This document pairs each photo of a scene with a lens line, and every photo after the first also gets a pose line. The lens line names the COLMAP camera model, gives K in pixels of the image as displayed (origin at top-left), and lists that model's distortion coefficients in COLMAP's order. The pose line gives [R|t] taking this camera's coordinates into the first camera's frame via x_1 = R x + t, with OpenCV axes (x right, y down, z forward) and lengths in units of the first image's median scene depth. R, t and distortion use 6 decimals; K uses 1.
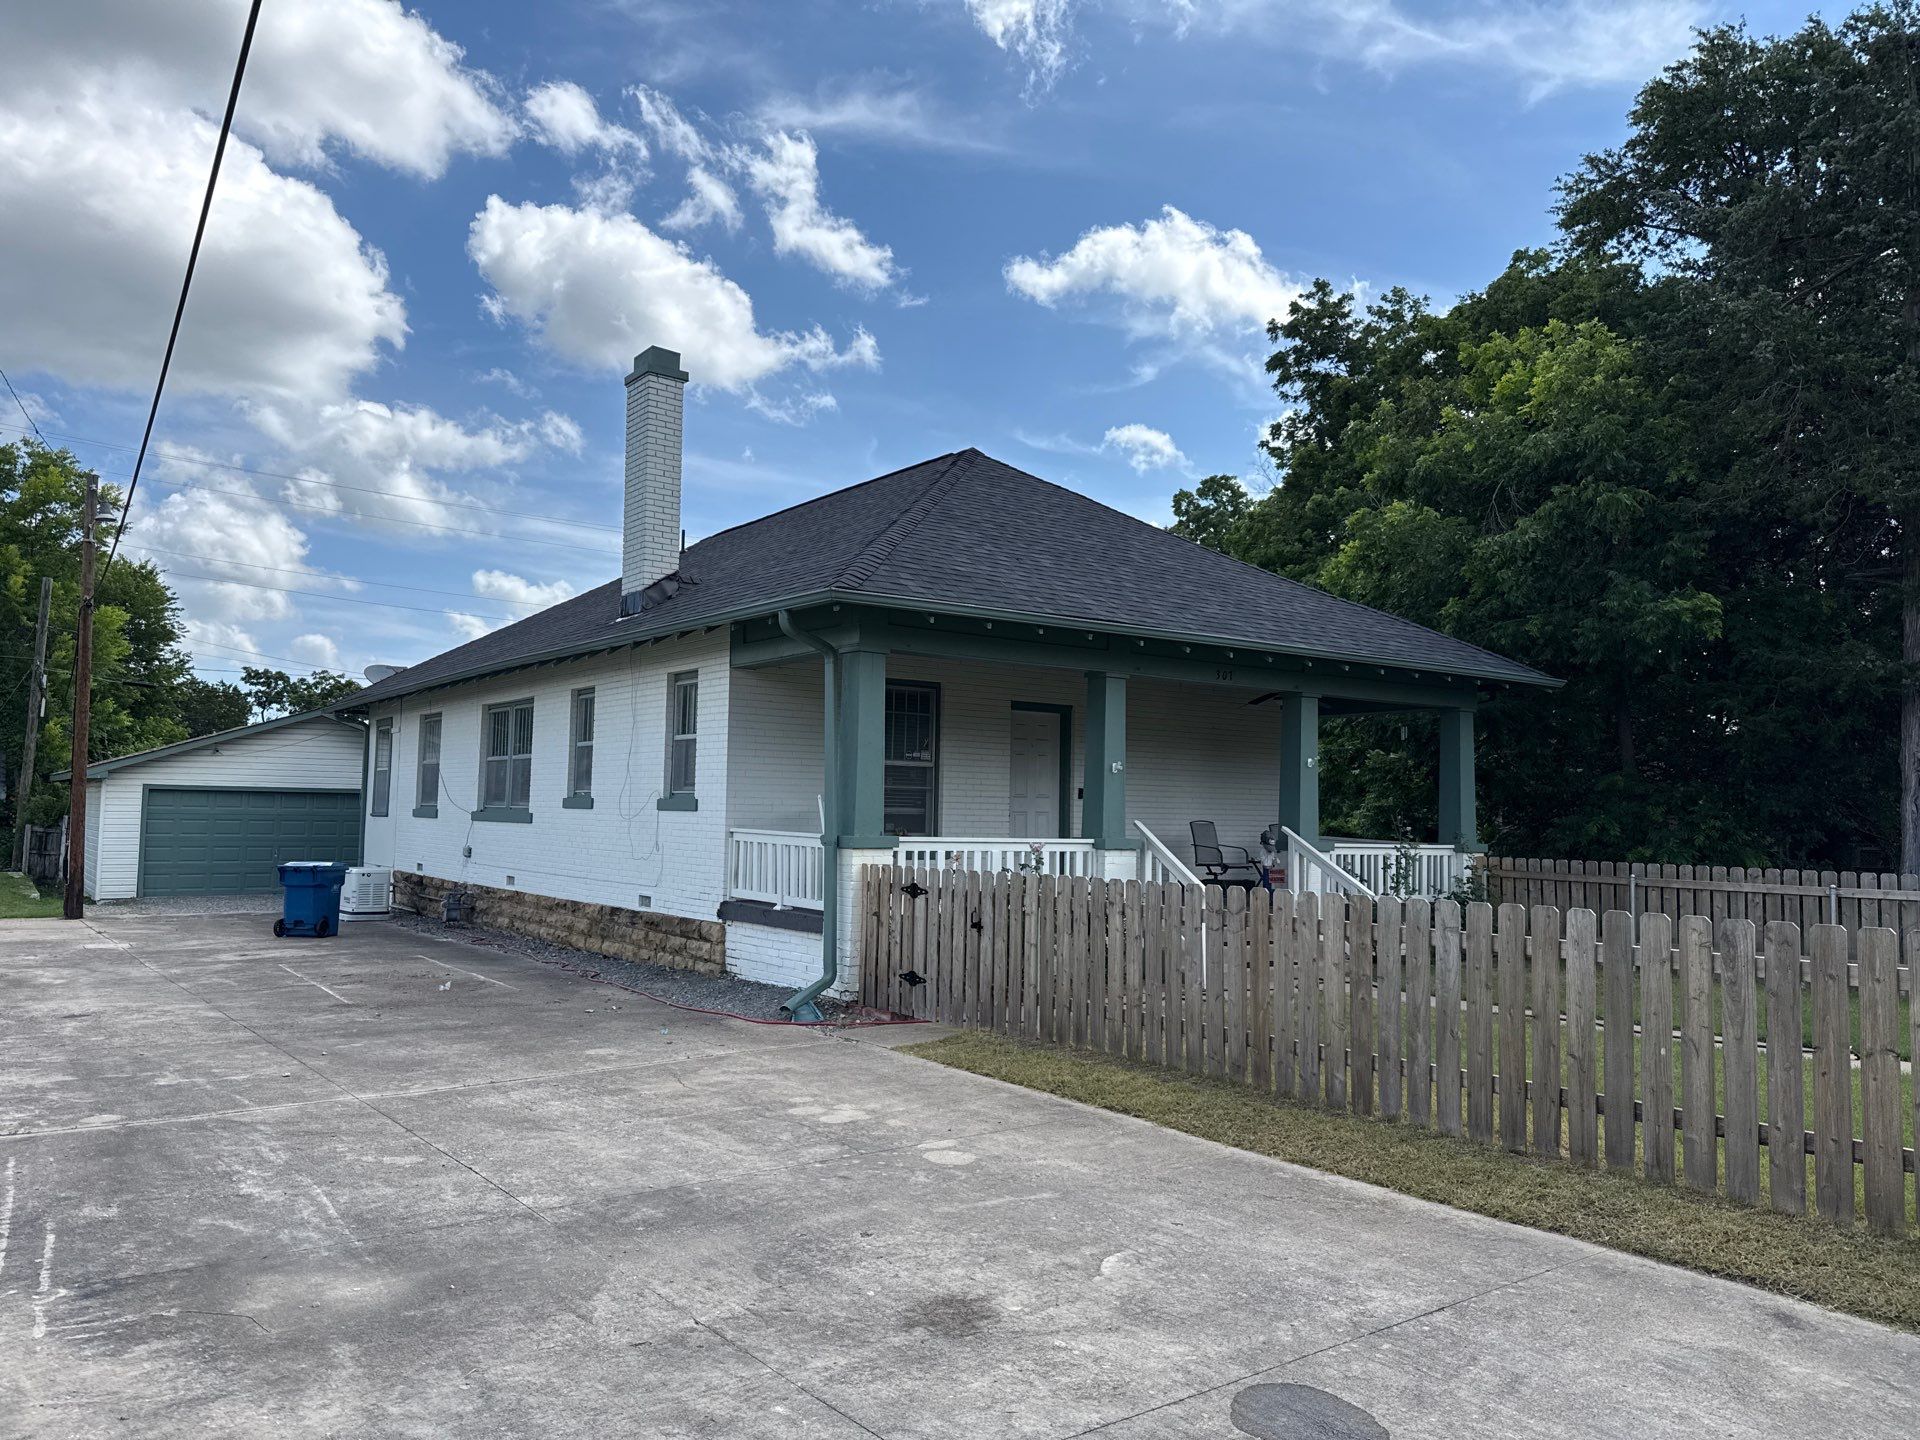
lens RADIAL K [[1370.3, 0, 960.4], [0, 1370.3, 720.7], [0, 0, 1]] dist [0.017968, -0.030205]
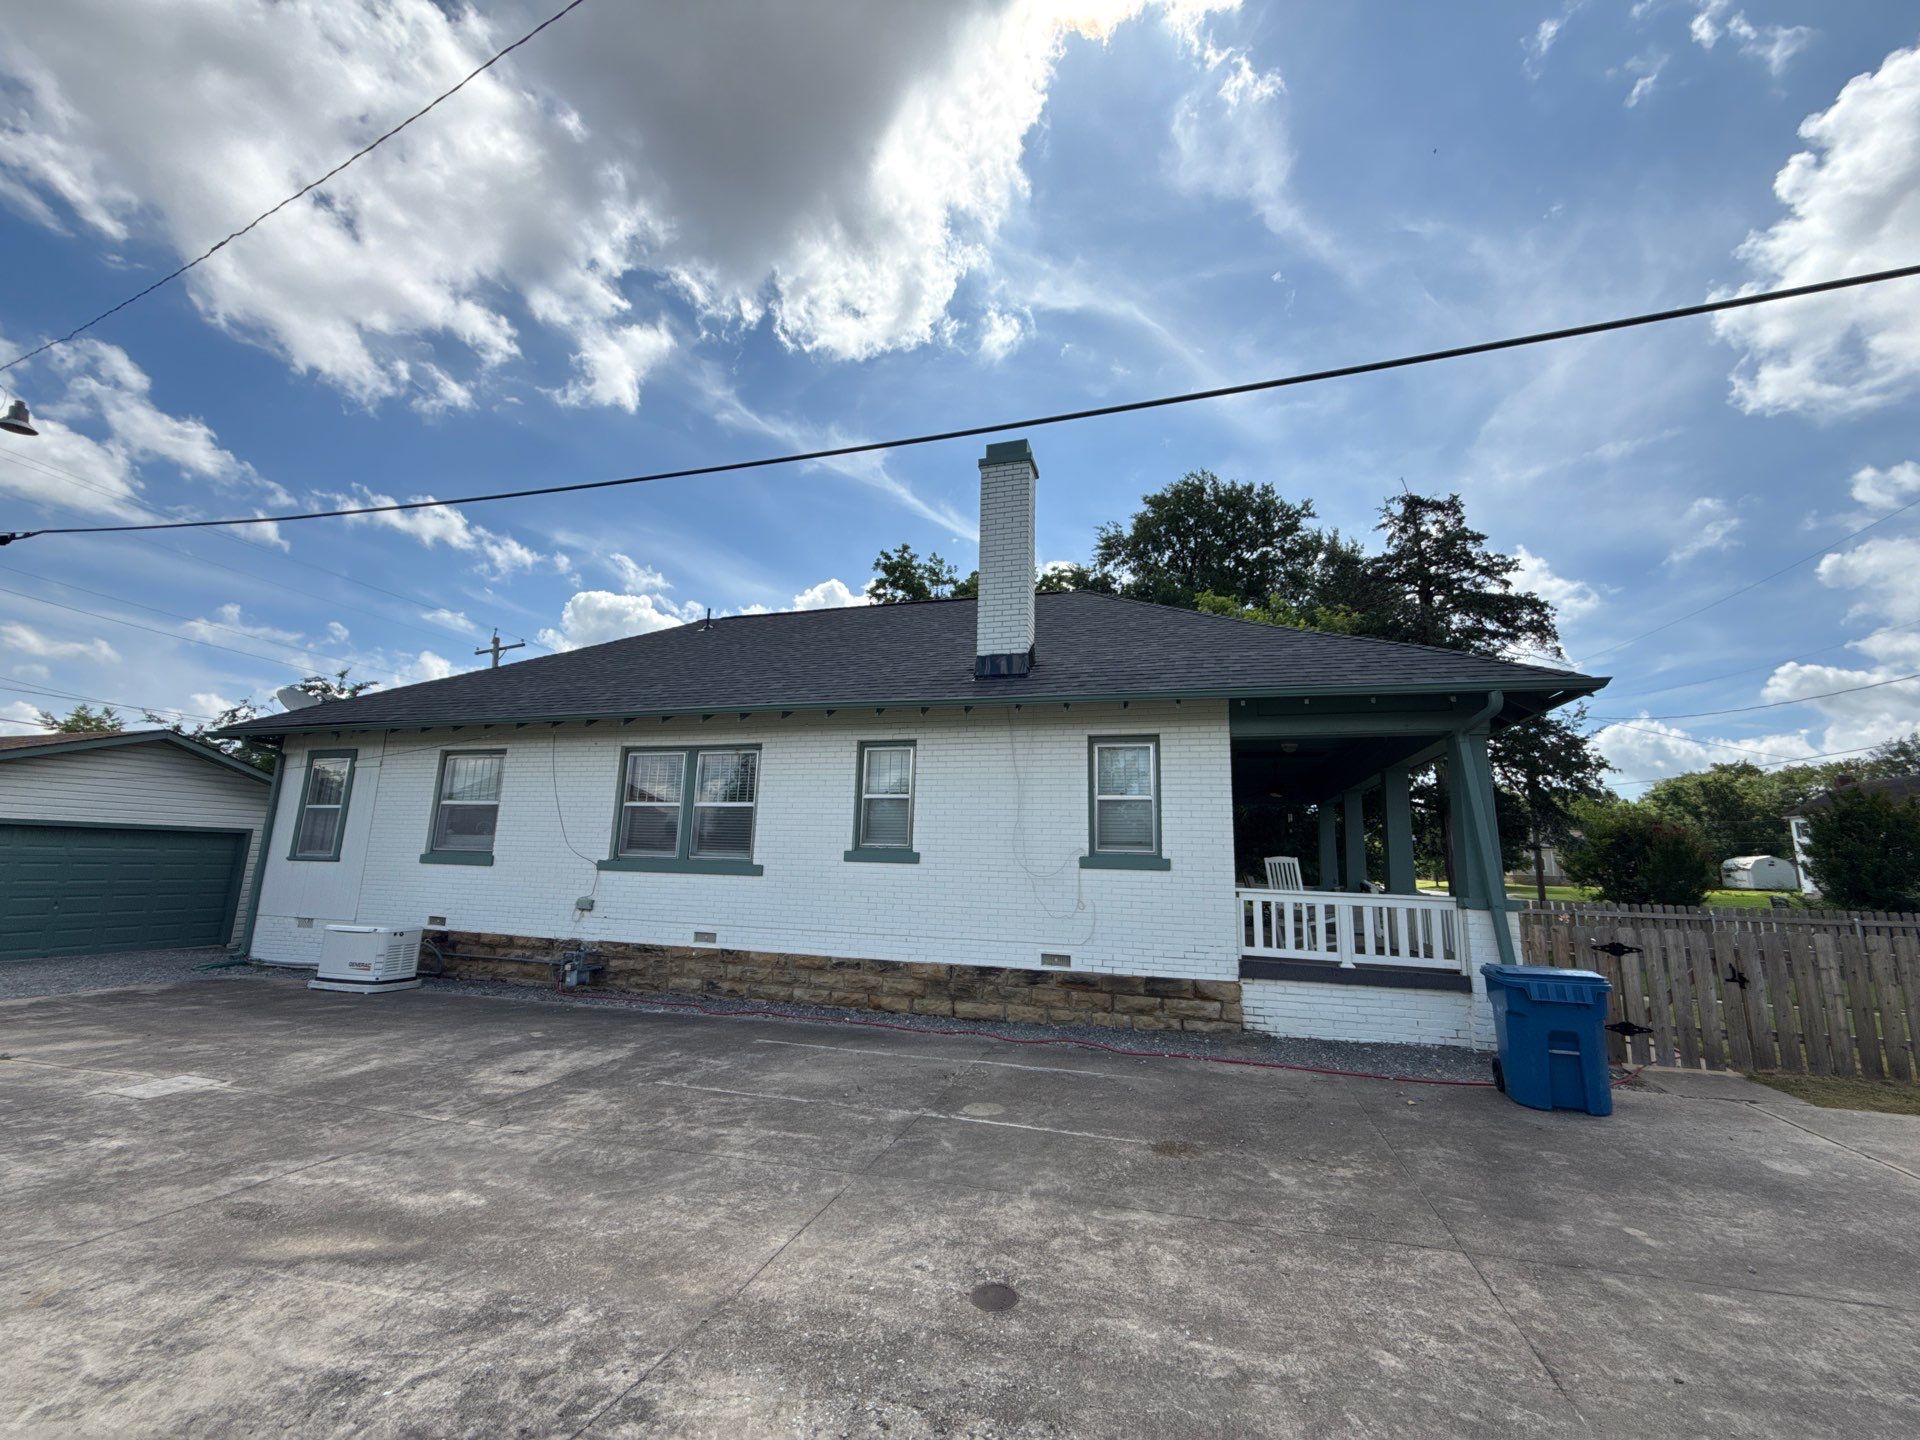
lens RADIAL K [[771.6, 0, 964.0], [0, 771.6, 721.9], [0, 0, 1]] dist [-0.001969, 0.000881]
pose [[0.798427, 0.112712, 0.591448, -0.688507], [-0.053862, 0.991754, -0.116288, 0.029856], [-0.599678, 0.060991, 0.797914, 0.624198]]
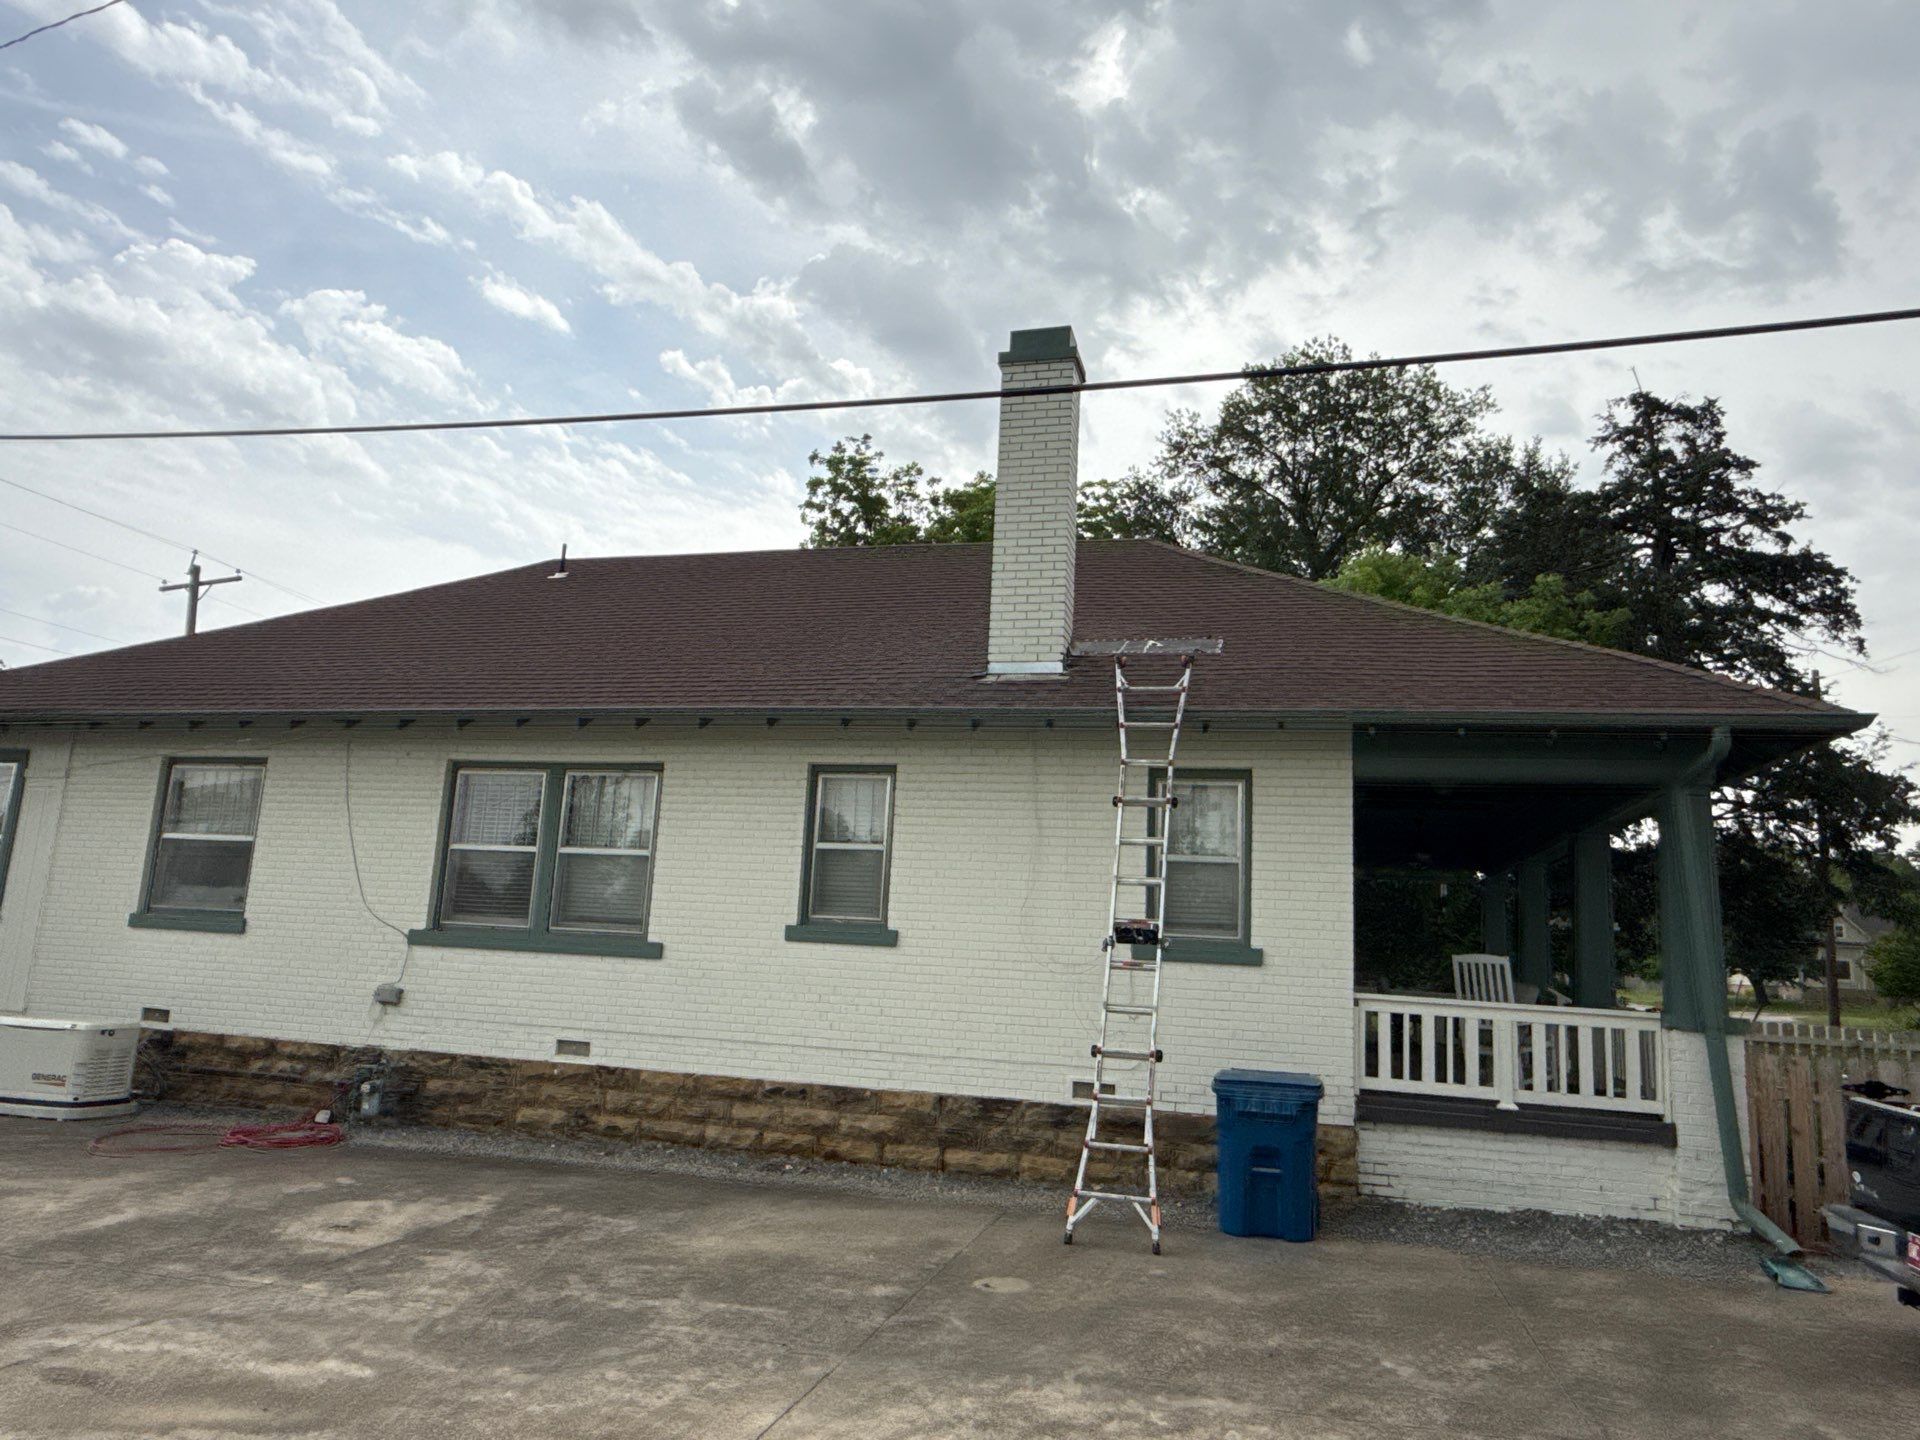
lens RADIAL K [[1274.1, 0, 957.2], [0, 1274.1, 714.9], [0, 0, 1]] dist [-0.004896, 0.004635]
pose [[0.780351, 0.134540, 0.610697, -0.760104], [-0.079804, 0.990022, -0.116134, 0.024756], [-0.620228, 0.041889, 0.783302, 0.570931]]
